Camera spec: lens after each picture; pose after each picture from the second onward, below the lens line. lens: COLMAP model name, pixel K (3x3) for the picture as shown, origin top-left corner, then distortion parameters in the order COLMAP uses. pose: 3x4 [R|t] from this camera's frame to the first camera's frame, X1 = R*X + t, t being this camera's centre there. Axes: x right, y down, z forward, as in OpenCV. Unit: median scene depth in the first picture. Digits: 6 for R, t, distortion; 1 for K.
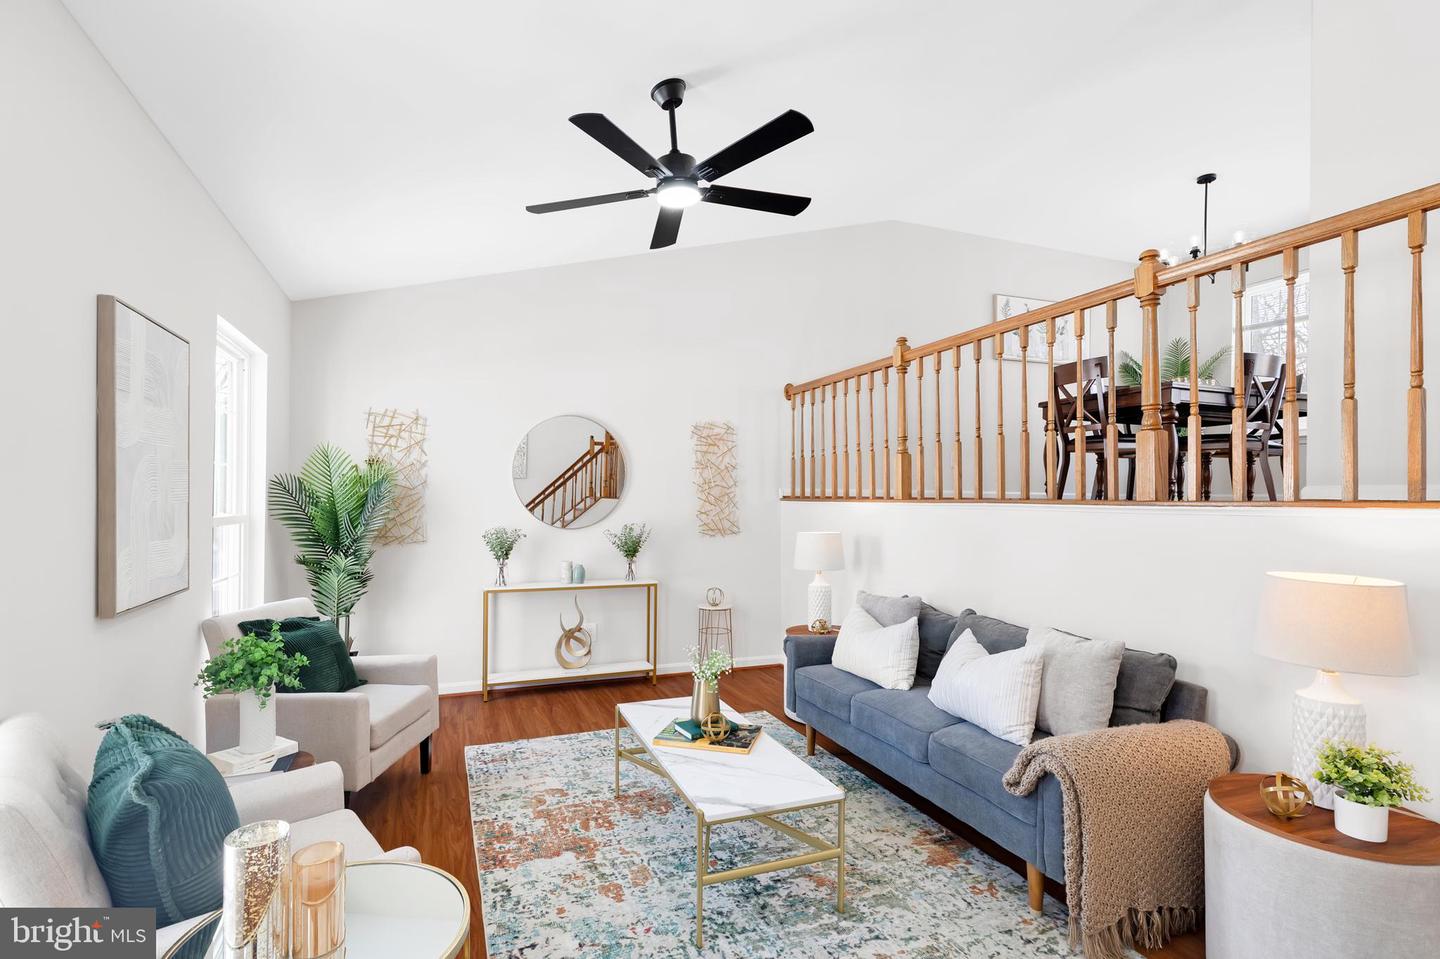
lens RADIAL K [[686.8, 0, 708.0], [0, 686.8, 485.1], [0, 0, 1]] dist [-0.001248, -0.000240]
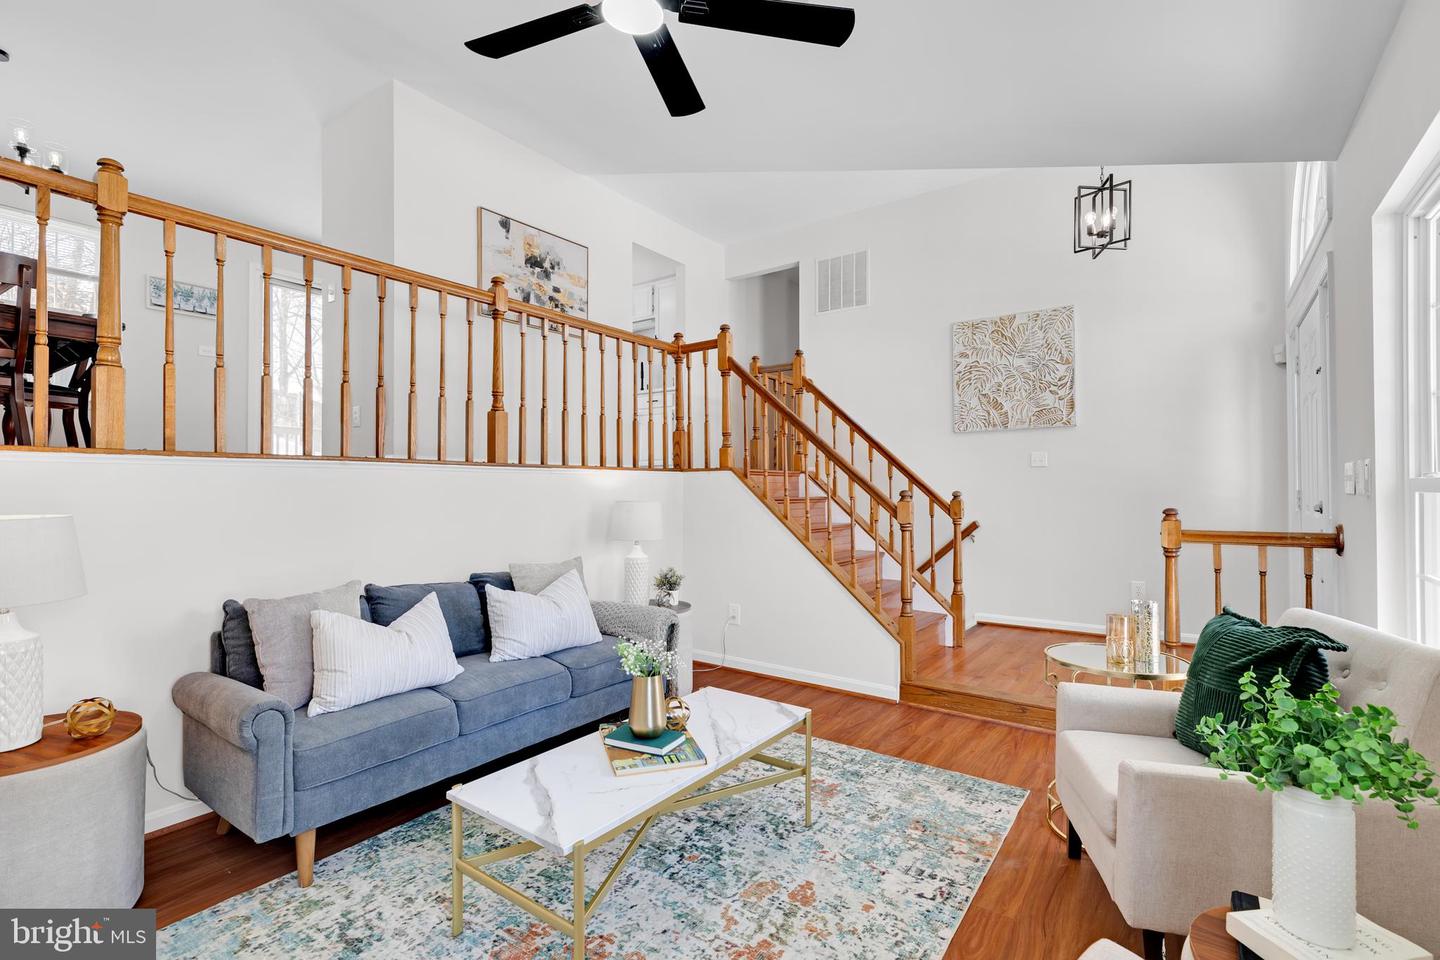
lens RADIAL K [[662.8, 0, 719.6], [0, 662.8, 485.3], [0, 0, 1]] dist [0.003367, 0.000155]
pose [[-0.549392, -0.006137, 0.835542, -0.591011], [-0.022709, 0.999713, -0.007589, 0.056564], [-0.835256, -0.023144, -0.549374, 1.175762]]
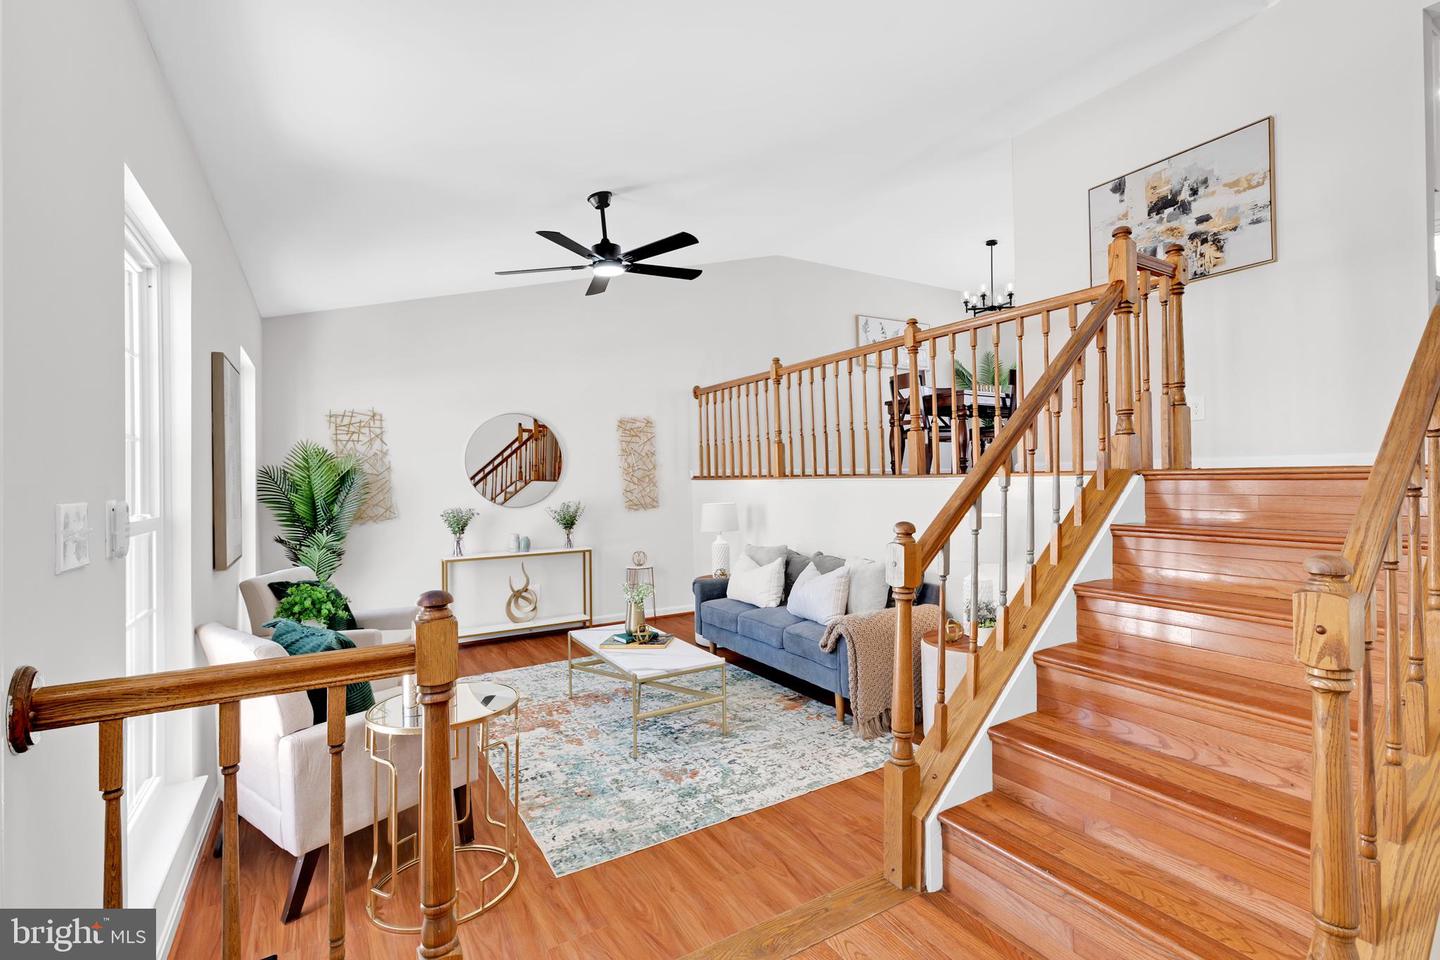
lens RADIAL K [[686.8, 0, 777.7], [0, 686.8, 474.5], [0, 0, 1]] dist [-0.001248, -0.000240]
pose [[0.977188, -0.021121, 0.211323, -0.008278], [0.017813, 0.999687, 0.017549, -0.009778], [-0.211628, -0.013385, 0.977259, -0.418634]]
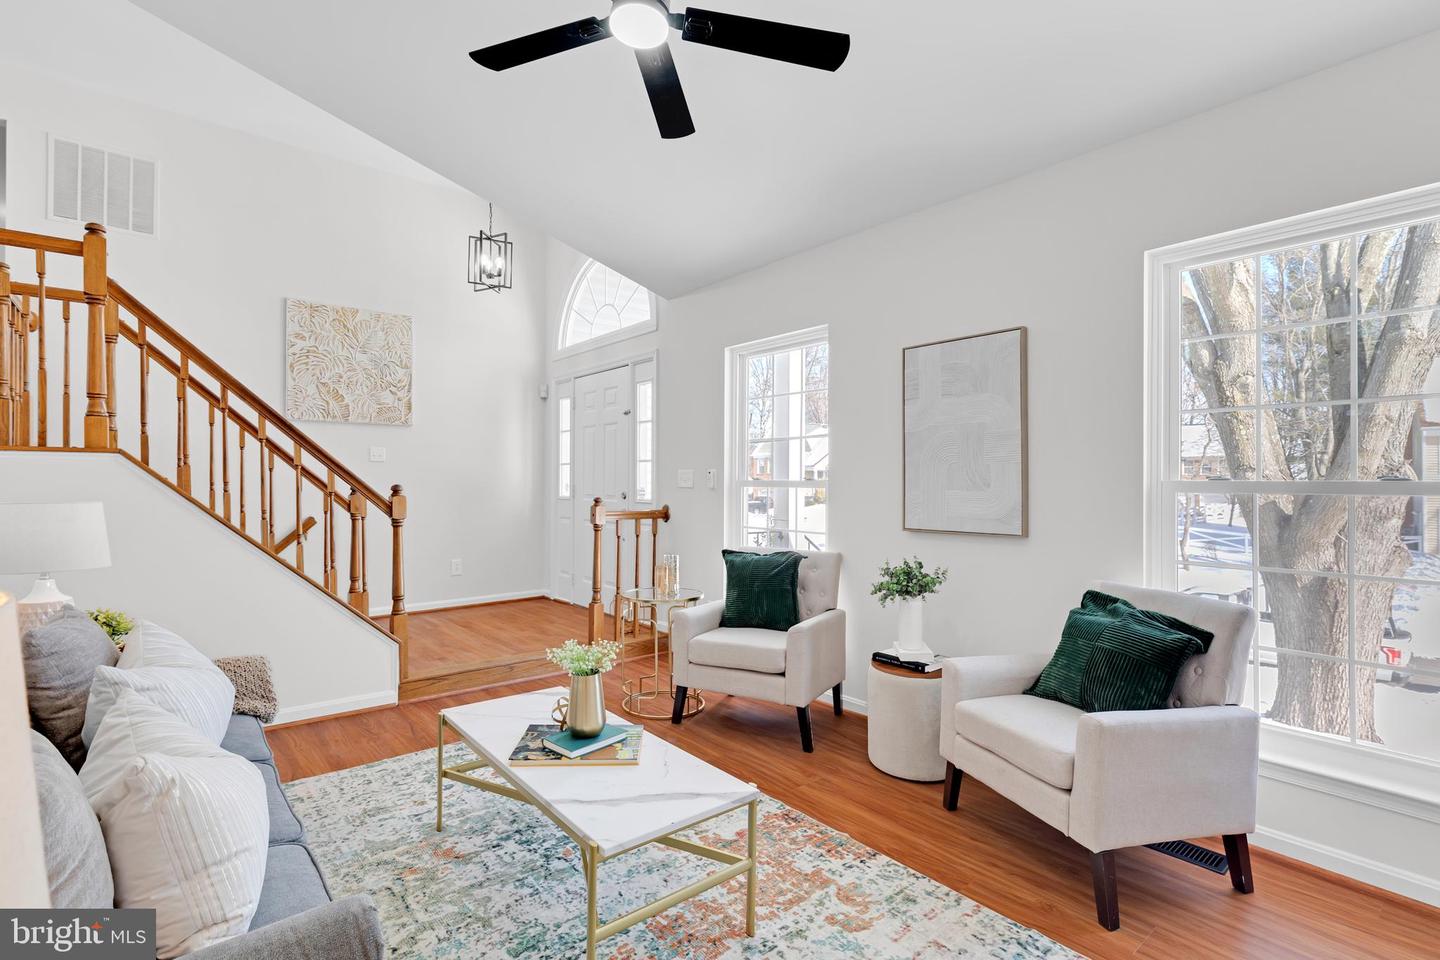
lens RADIAL K [[662.8, 0, 721.0], [0, 662.8, 479.5], [0, 0, 1]] dist [0.003367, 0.000155]
pose [[-0.944947, -0.019429, -0.326646, 0.089949], [-0.010167, 0.999497, -0.030039, 0.069405], [0.327066, -0.025065, -0.944669, 1.532203]]
